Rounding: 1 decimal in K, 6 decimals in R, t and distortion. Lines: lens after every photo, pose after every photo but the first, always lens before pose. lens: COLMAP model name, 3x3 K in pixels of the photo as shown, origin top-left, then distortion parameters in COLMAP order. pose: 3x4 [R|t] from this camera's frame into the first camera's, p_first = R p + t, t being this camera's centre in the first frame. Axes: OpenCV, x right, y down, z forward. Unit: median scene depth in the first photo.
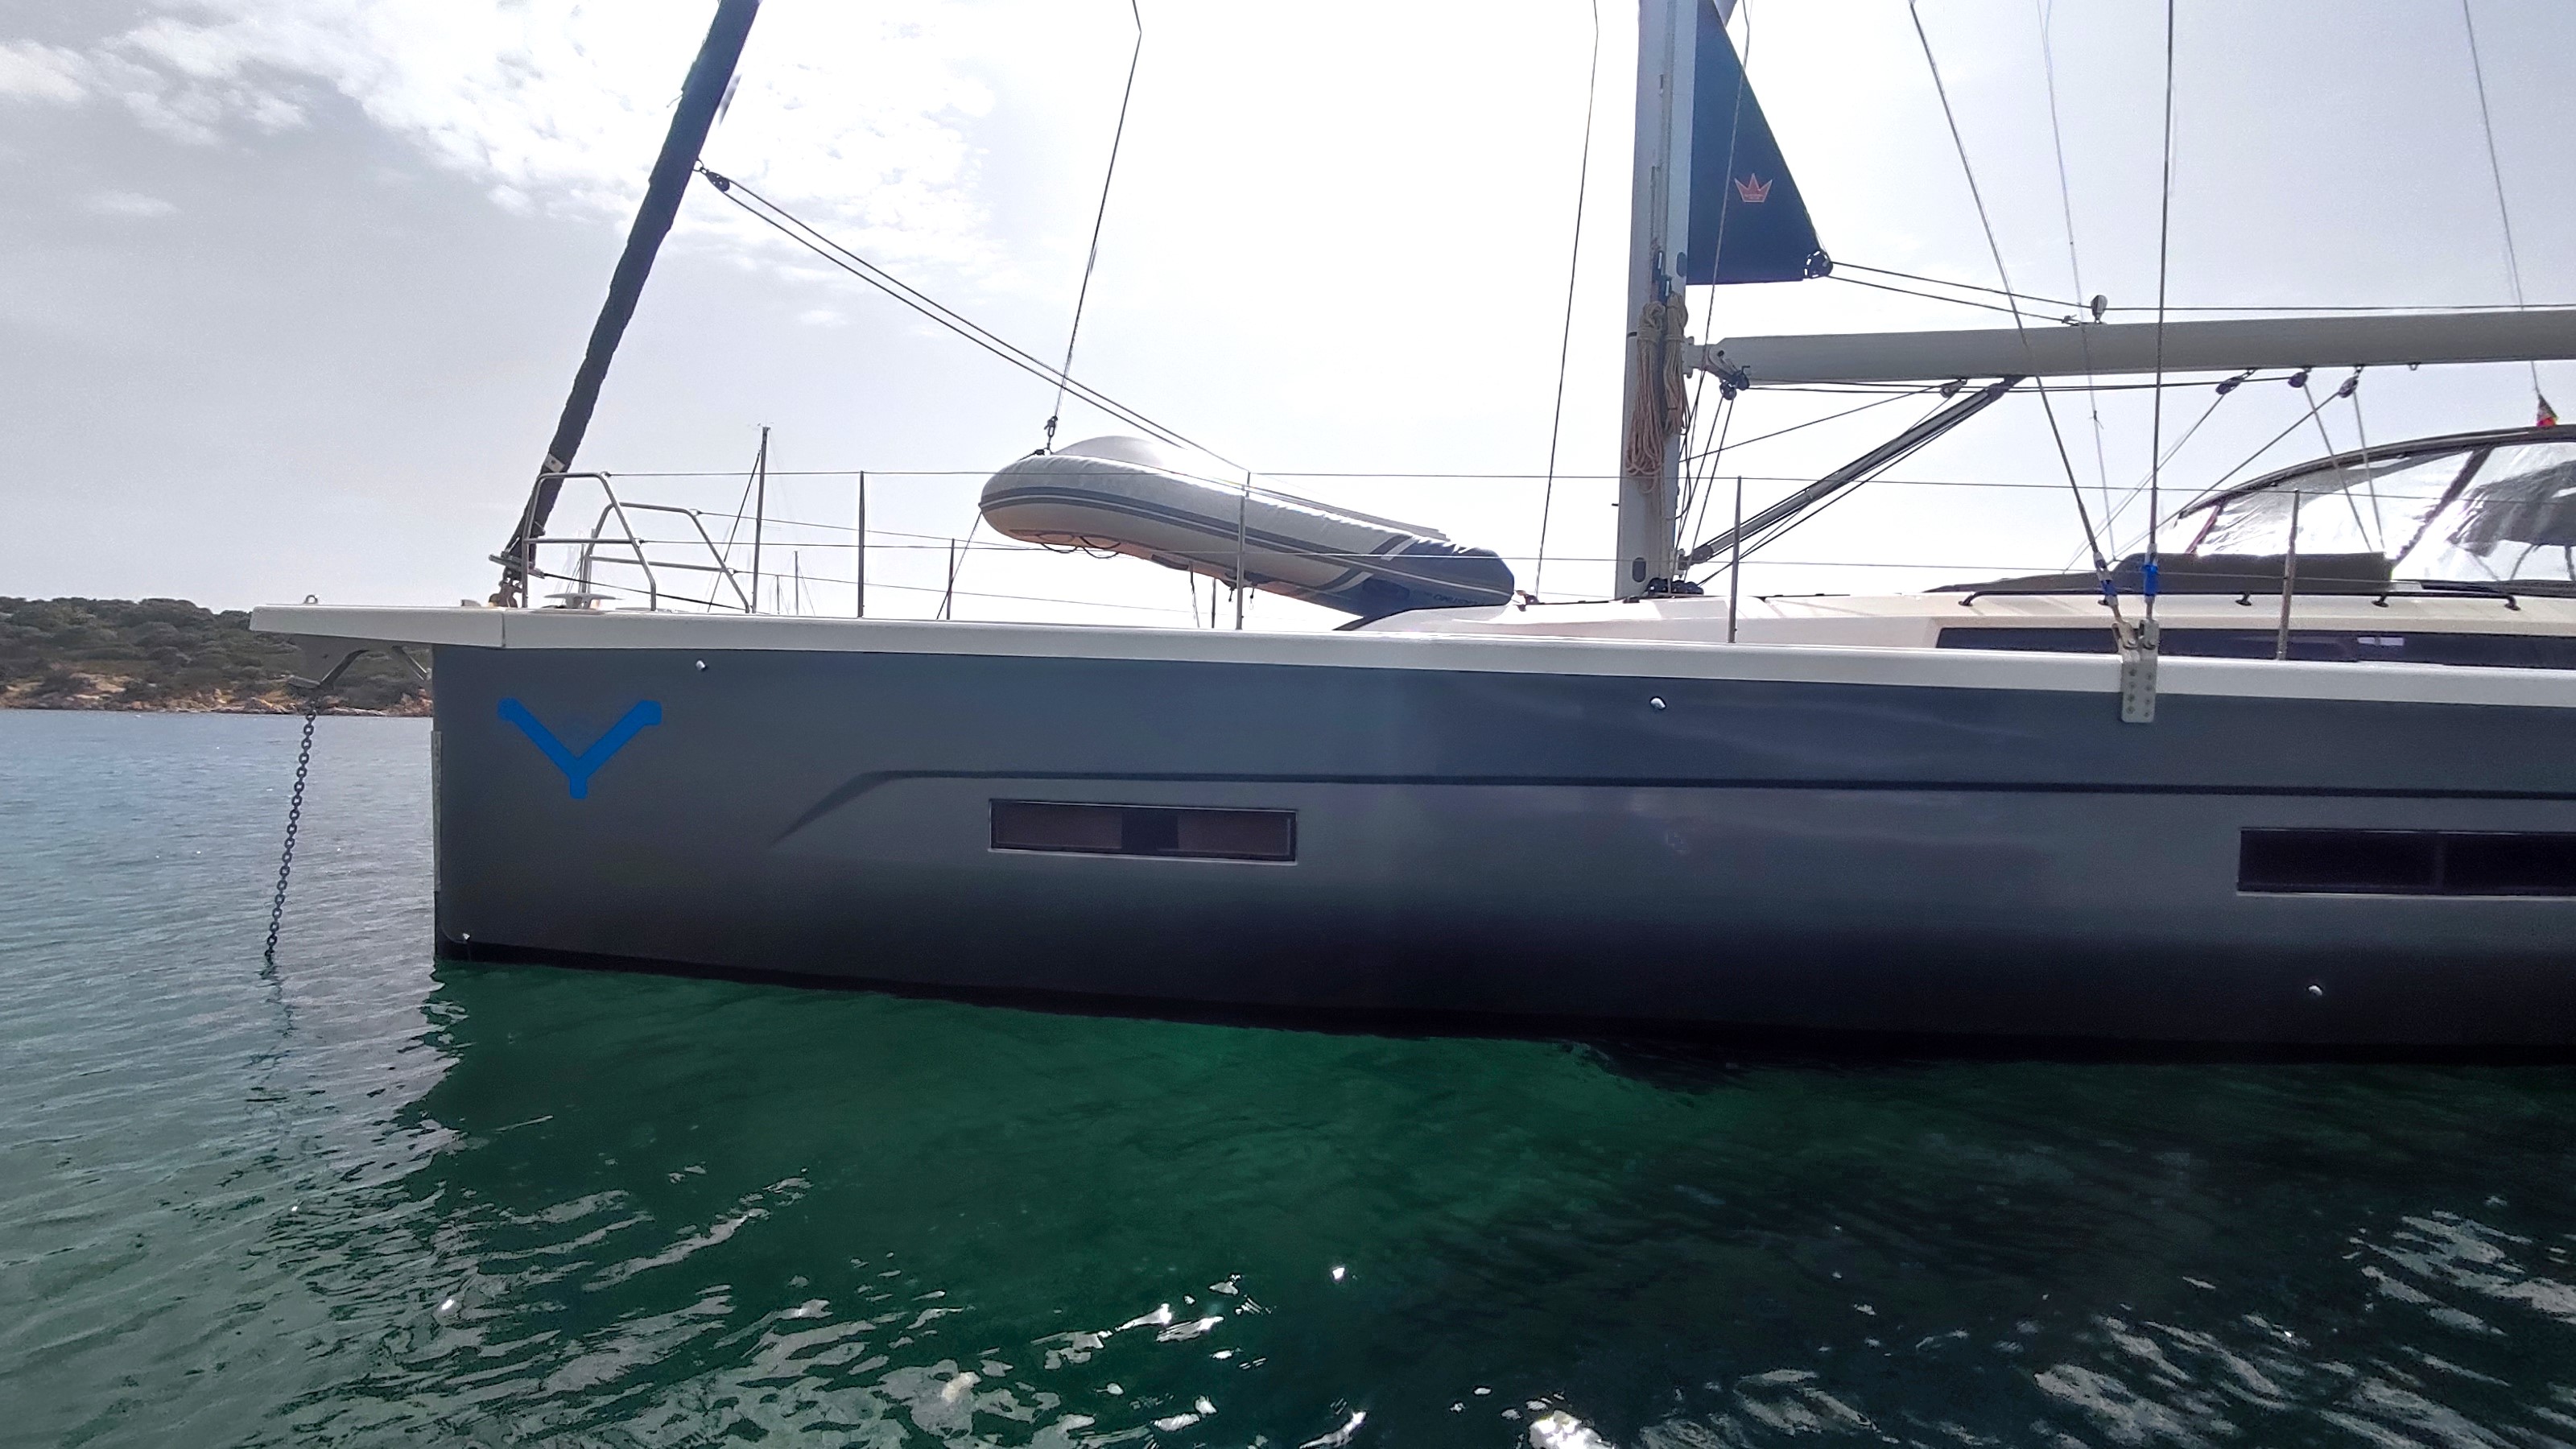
lens RADIAL K [[1235.0, 0, 1174.8], [0, 1235.0, 619.9], [0, 0, 1]] dist [0.037079, -0.019198]
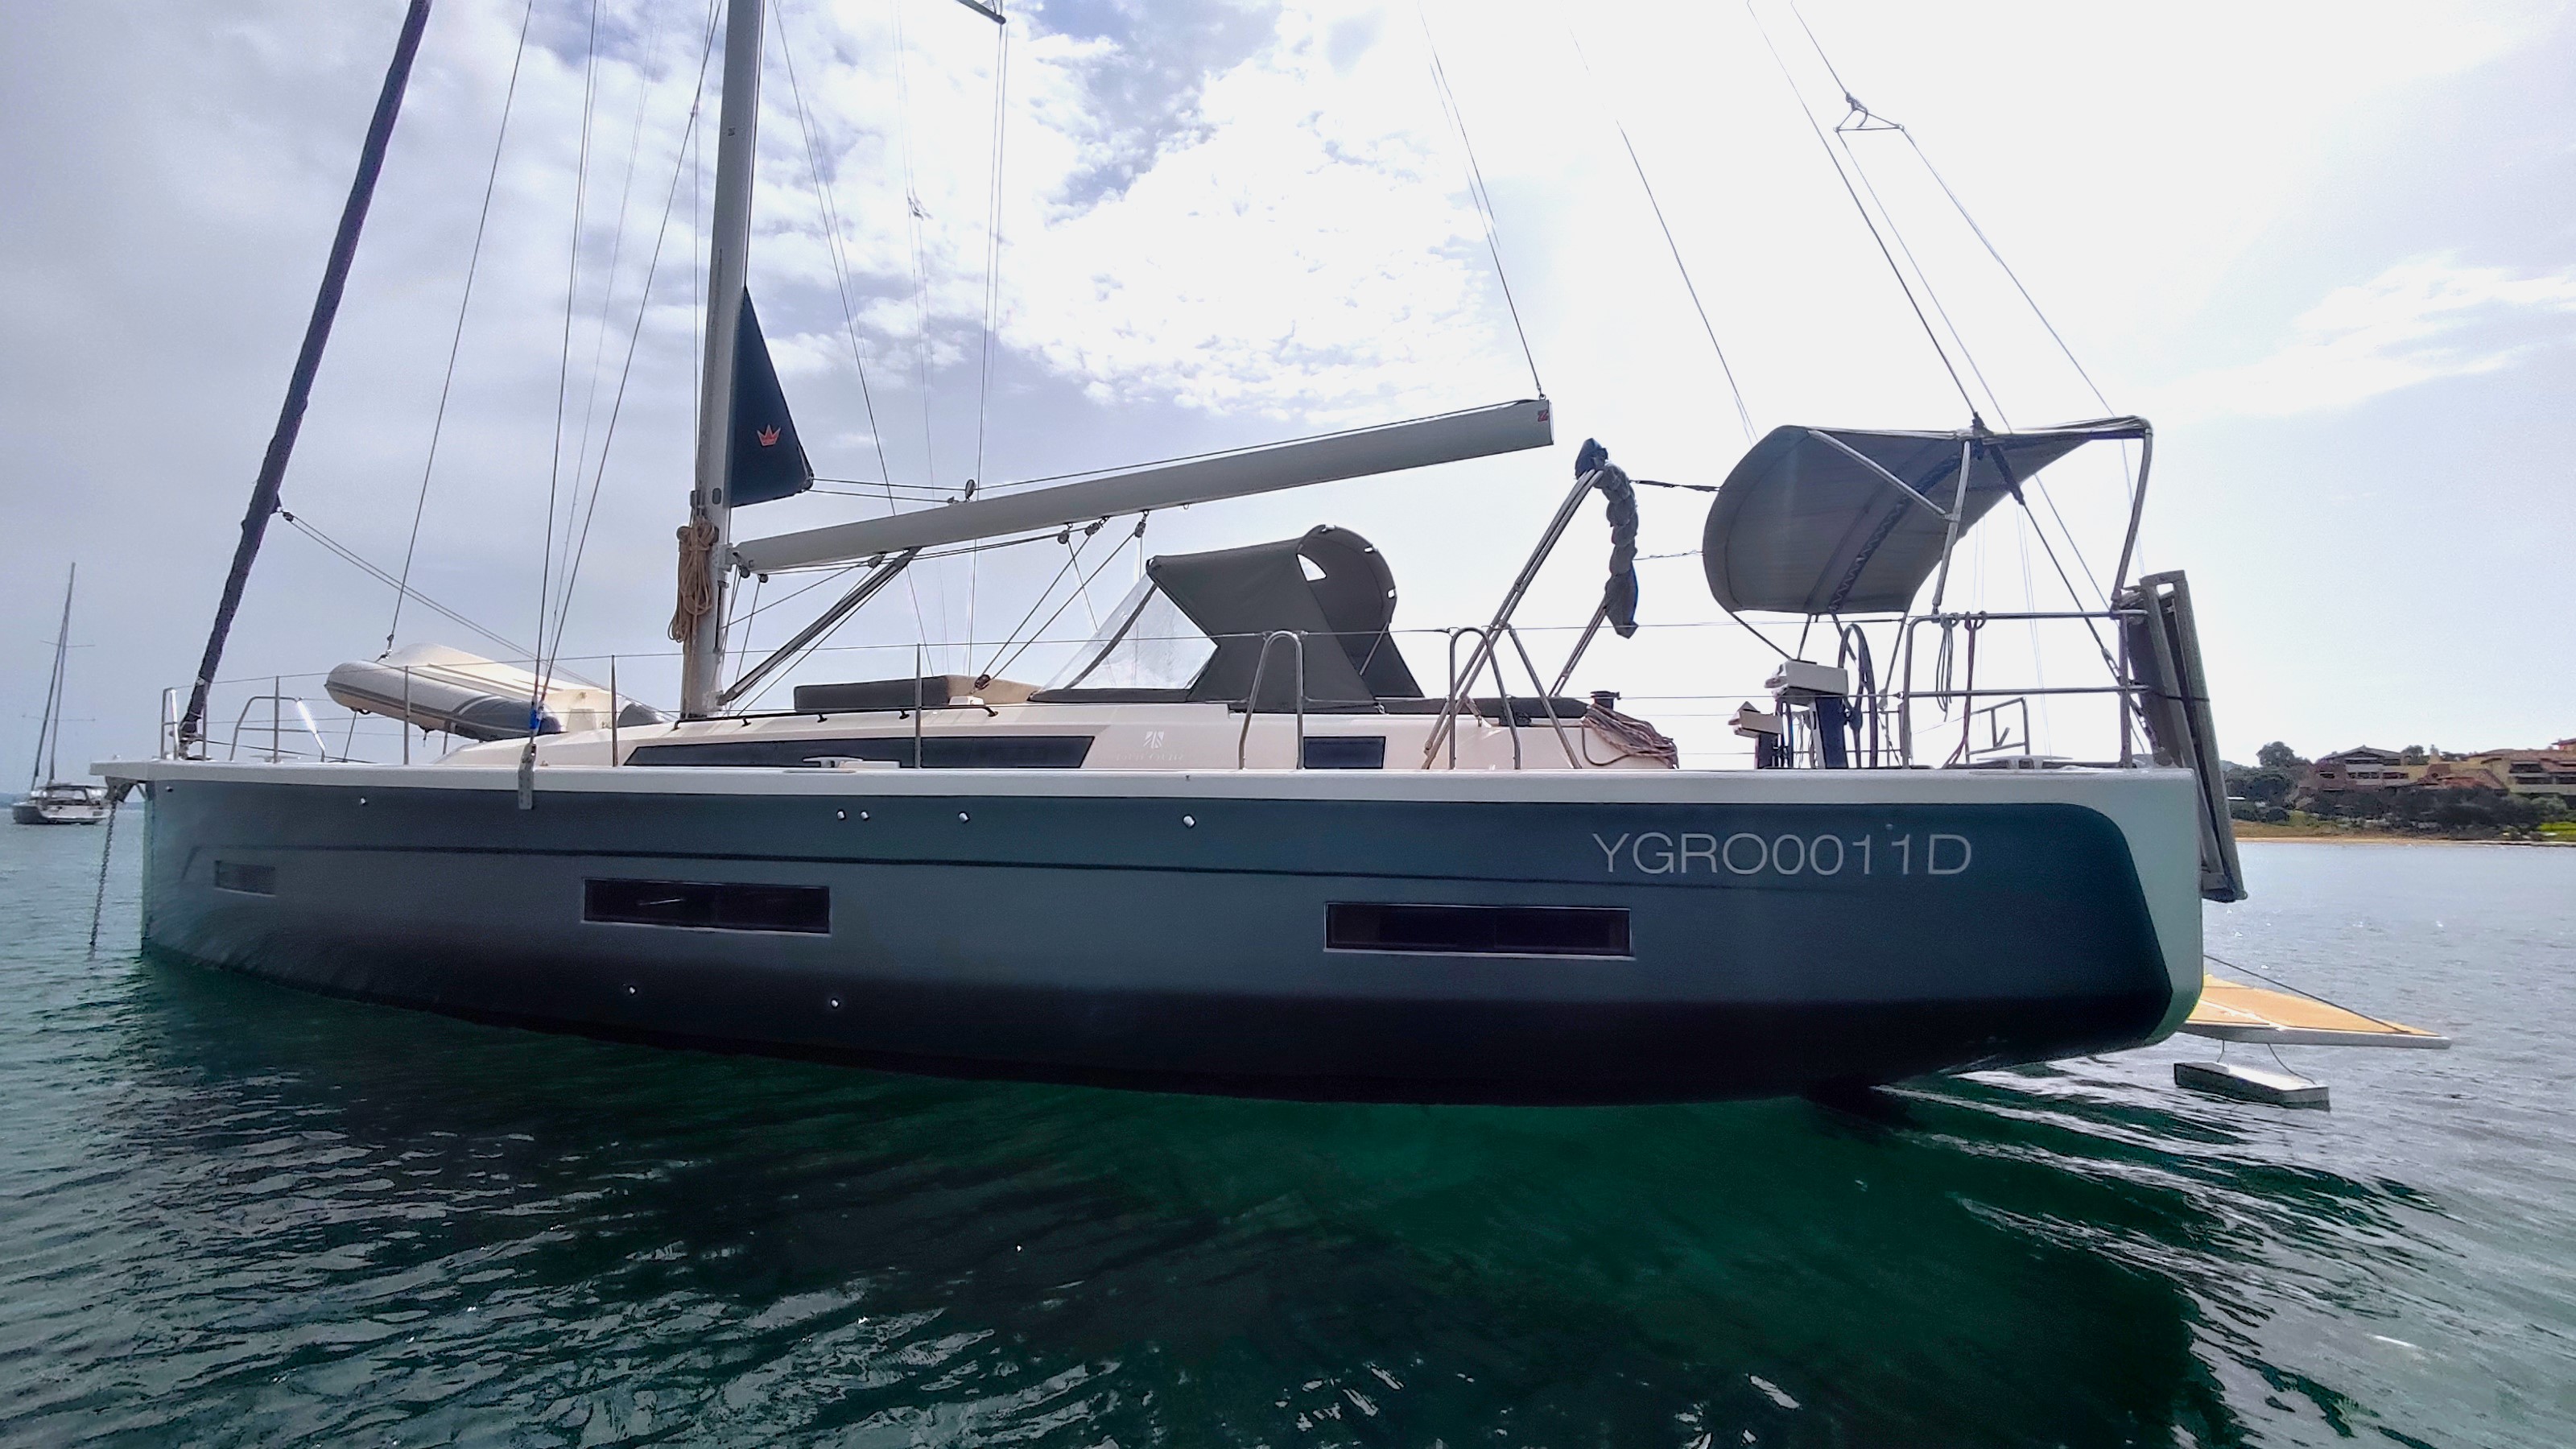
lens RADIAL K [[1248.0, 0, 1287.9], [0, 1248.0, 653.6], [0, 0, 1]] dist [-0.011079, 0.000114]
pose [[0.912335, -0.067976, -0.403762, 0.184316], [0.043962, 0.996685, -0.068461, 0.002822], [0.407077, 0.044709, 0.912299, -0.004054]]
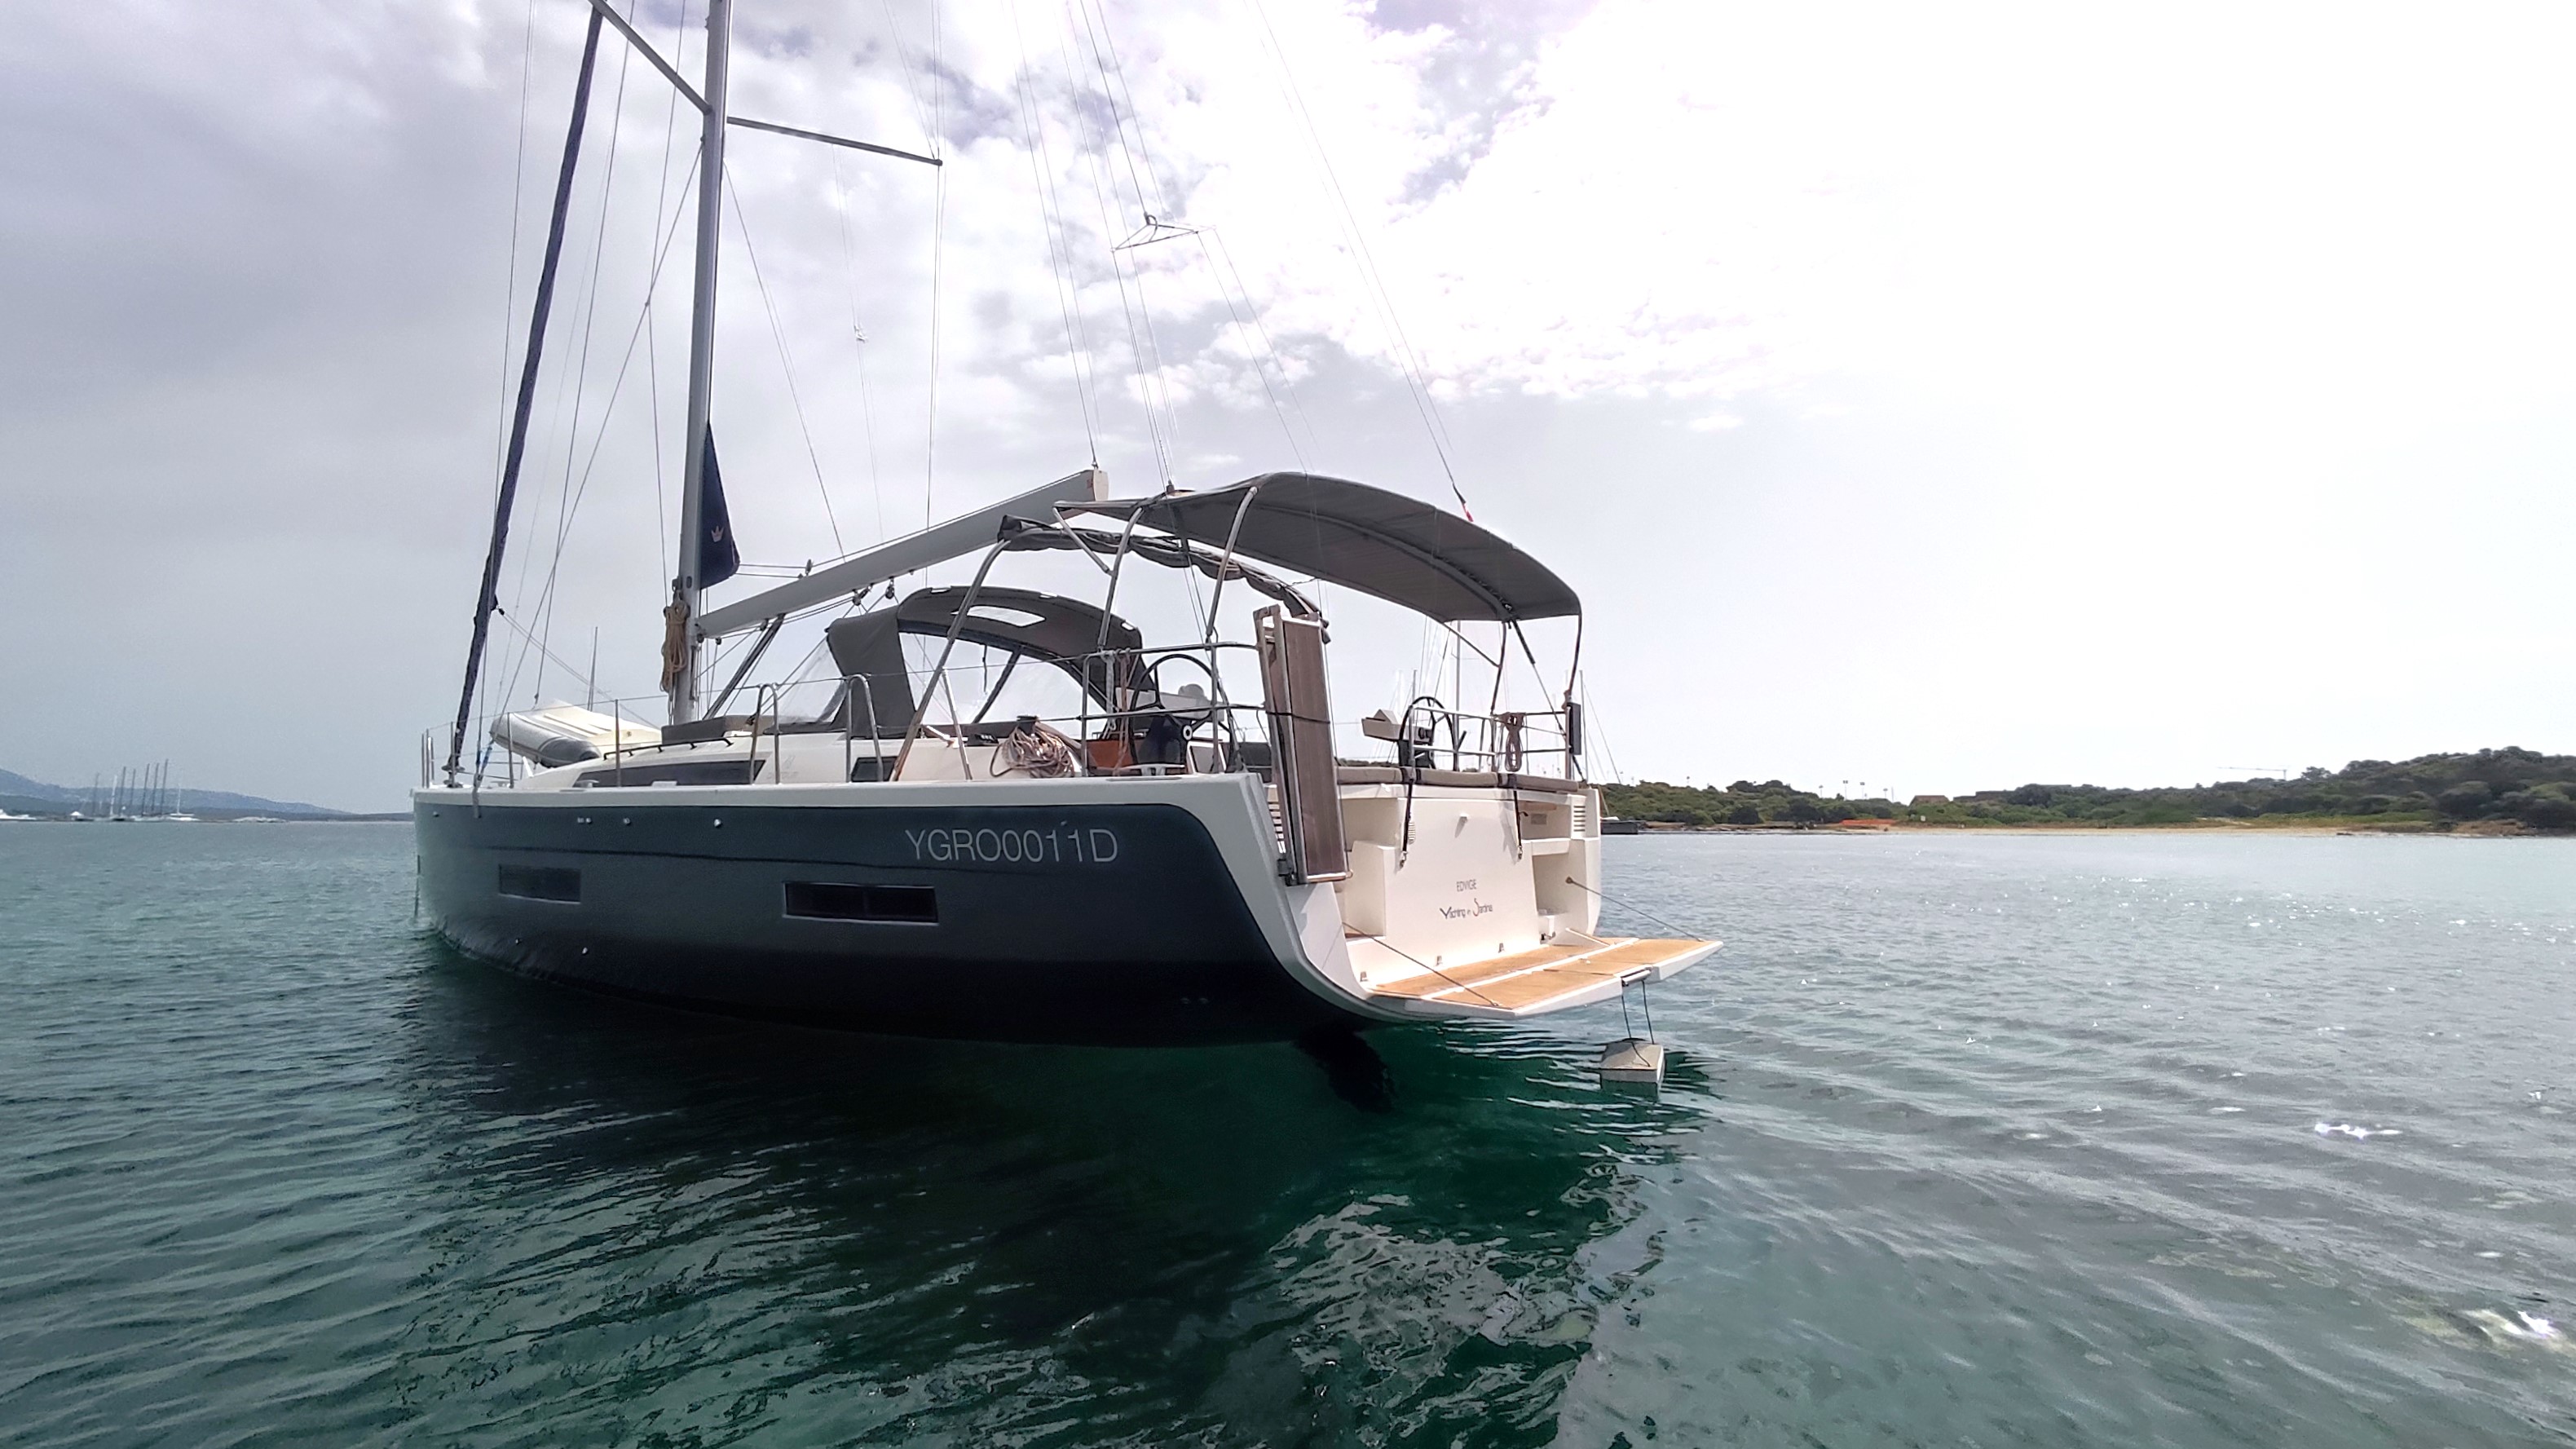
lens RADIAL K [[1274.2, 0, 1292.5], [0, 1274.2, 685.6], [0, 0, 1]] dist [-0.018287, -0.000359]
pose [[0.736675, -0.093995, -0.669683, 0.277380], [0.072850, 0.995561, -0.059597, 0.006674], [0.672312, -0.004883, 0.740252, 0.021896]]
